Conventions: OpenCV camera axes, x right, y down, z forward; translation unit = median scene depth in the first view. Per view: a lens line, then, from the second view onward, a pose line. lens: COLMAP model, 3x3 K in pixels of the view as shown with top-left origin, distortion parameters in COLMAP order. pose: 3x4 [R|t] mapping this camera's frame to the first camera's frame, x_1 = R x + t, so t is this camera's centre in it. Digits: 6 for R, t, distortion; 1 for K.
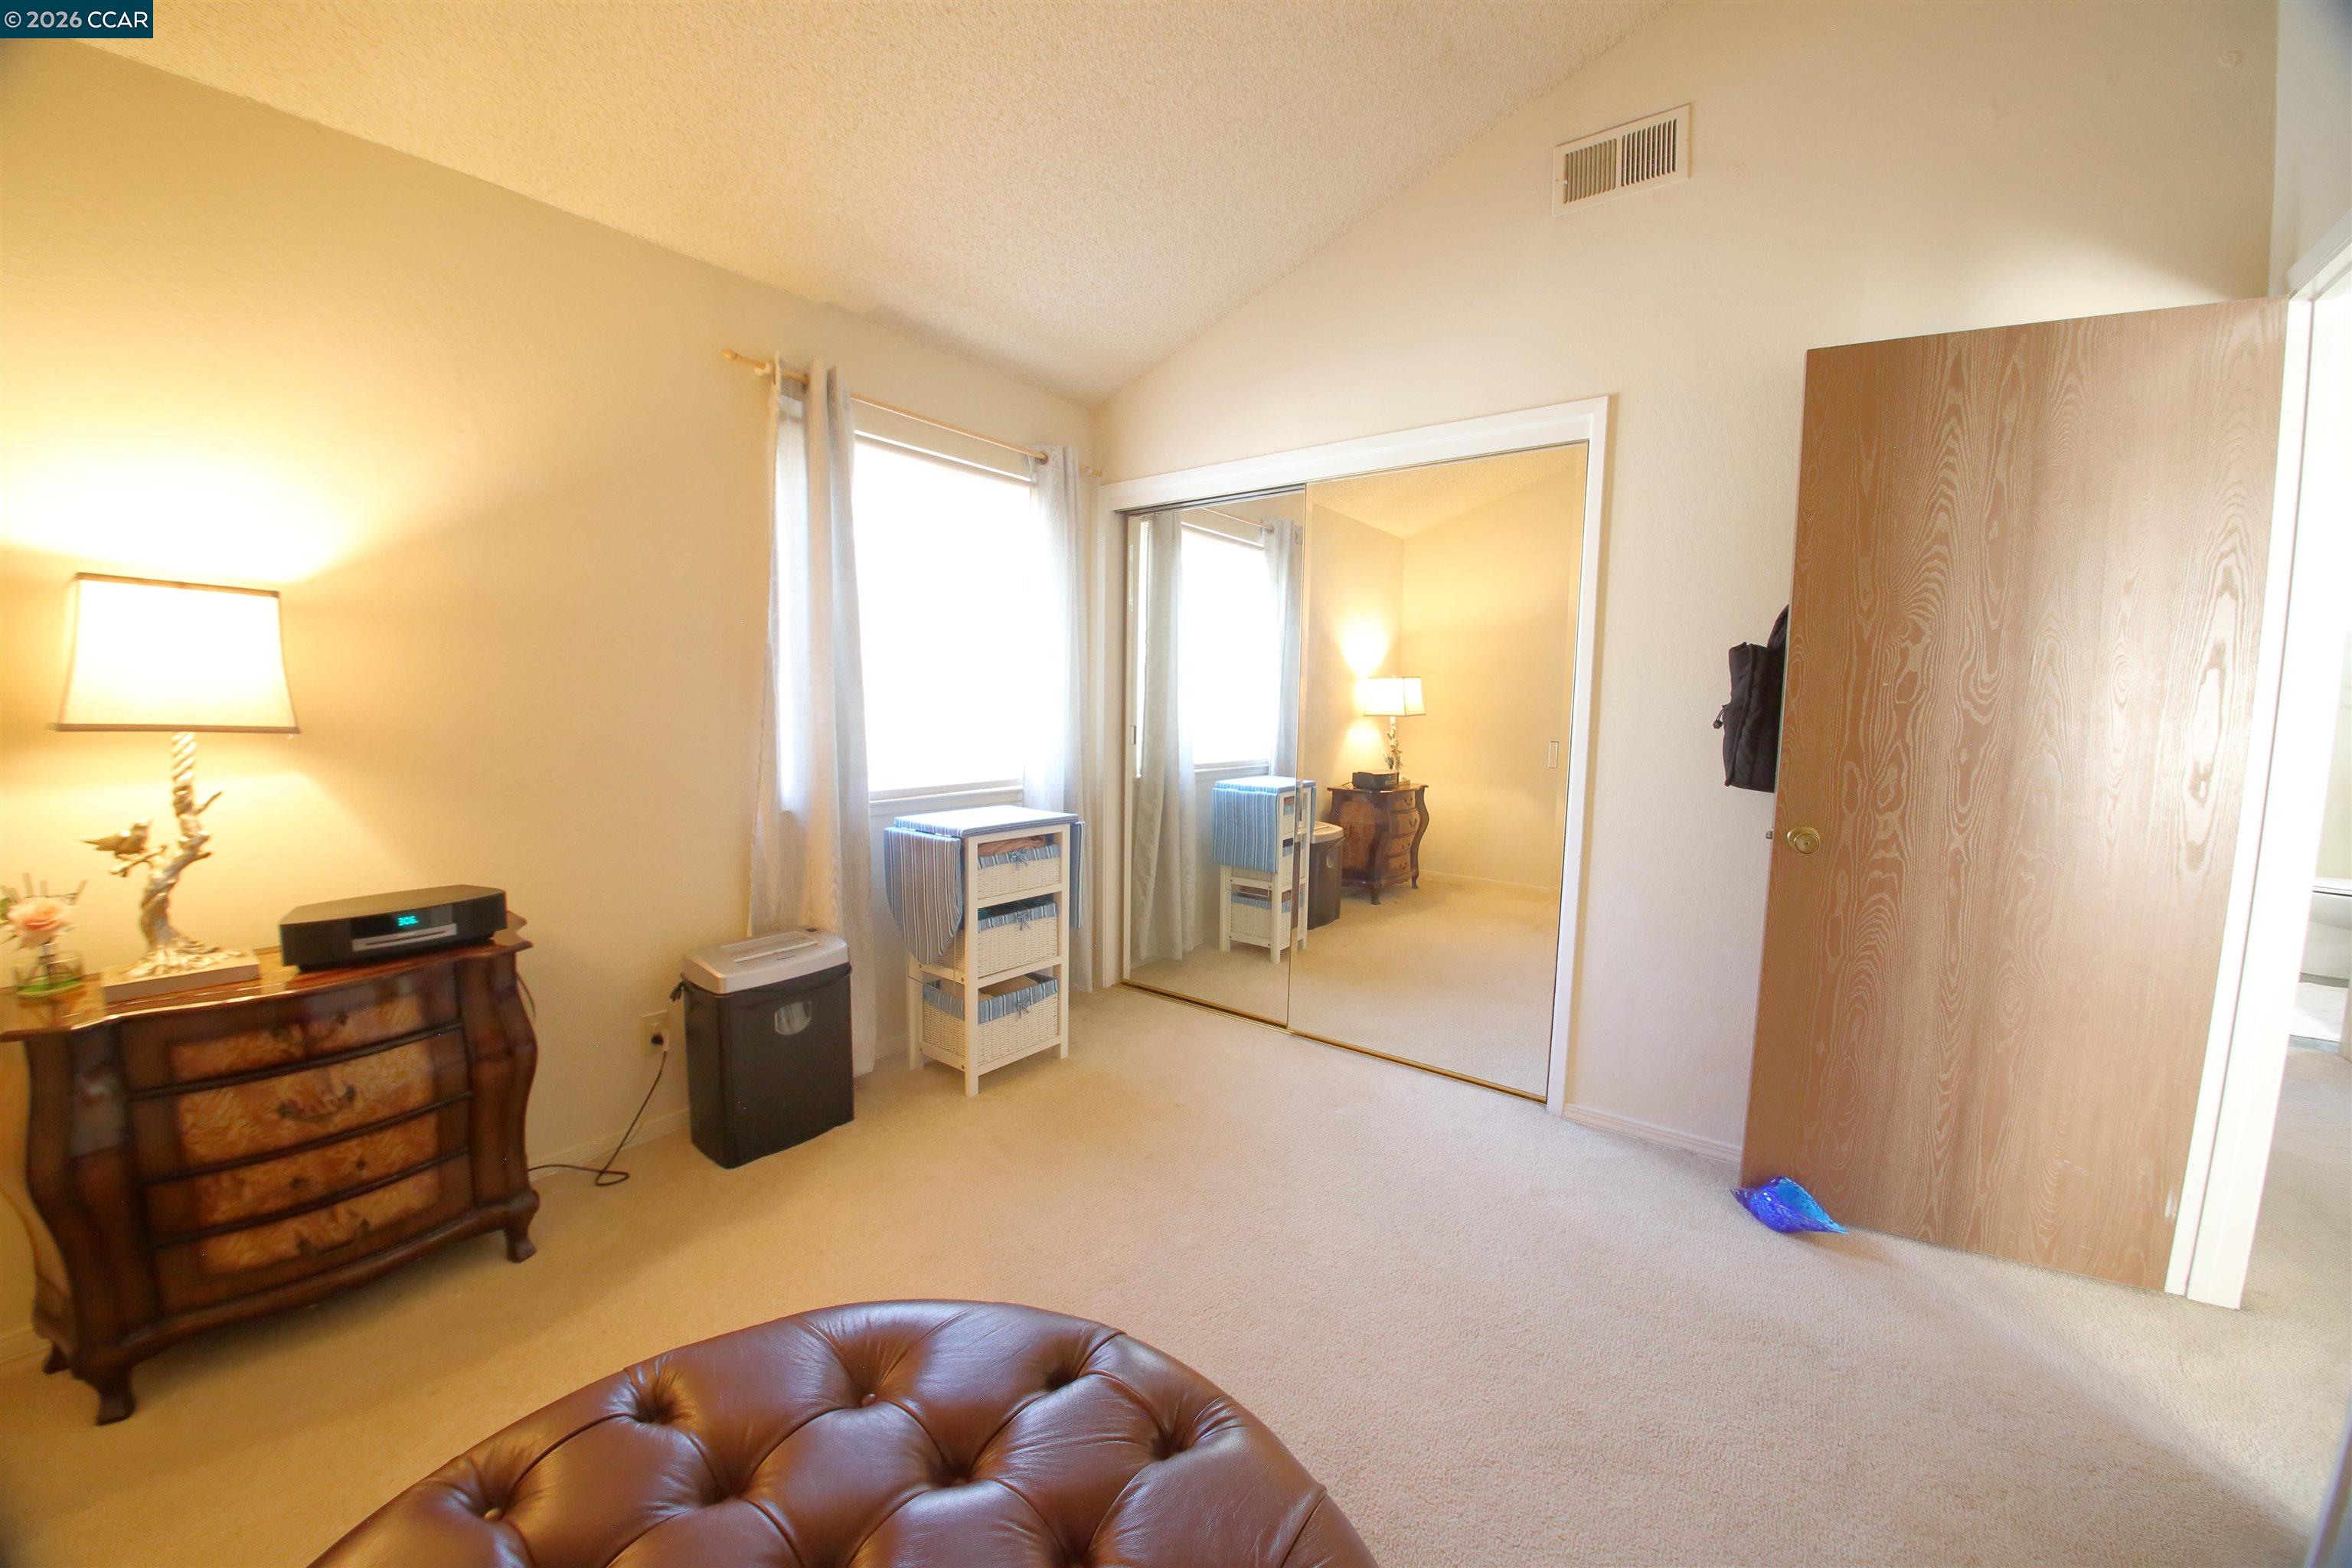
lens RADIAL K [[889.5, 0, 1178.0], [0, 889.5, 776.1], [0, 0, 1]] dist [-0.001502, -0.015378]
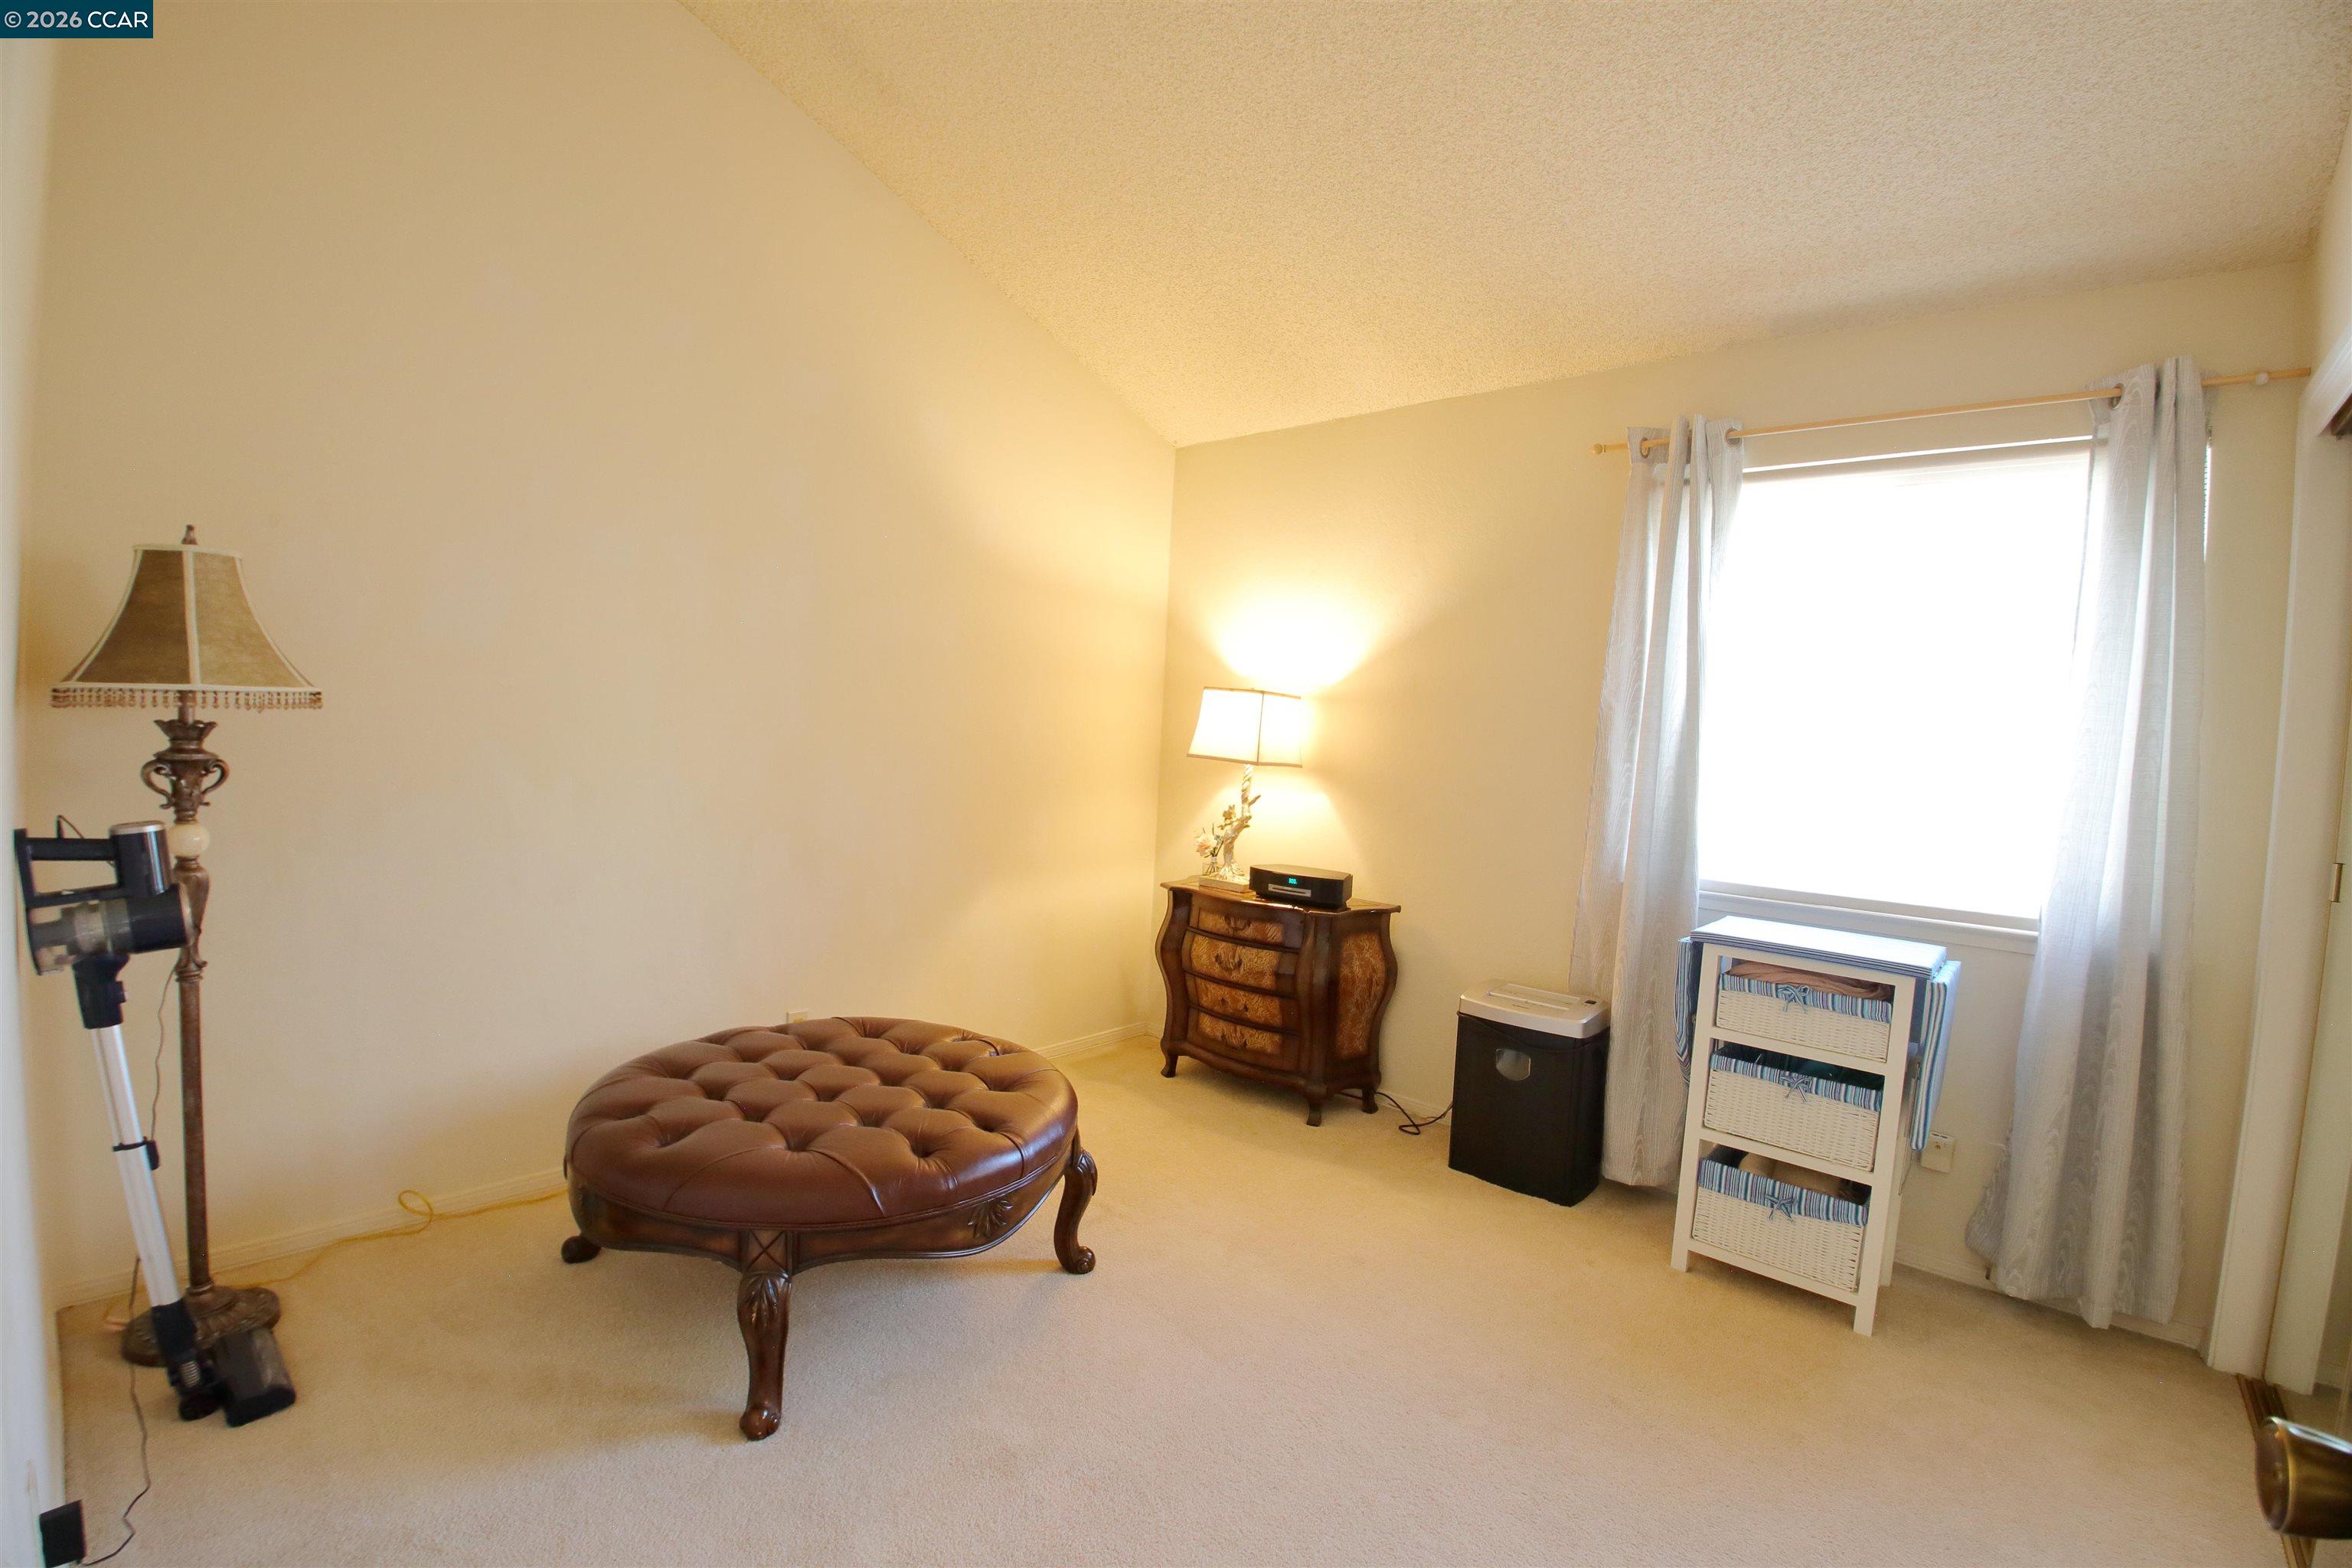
lens RADIAL K [[1068.8, 0, 1166.3], [0, 1068.8, 779.6], [0, 0, 1]] dist [-0.045821, -0.001233]
pose [[-0.078062, 0.027391, -0.996572, 1.478851], [-0.141041, 0.989265, 0.038238, -0.089711], [0.986921, 0.143543, -0.073361, 1.126727]]
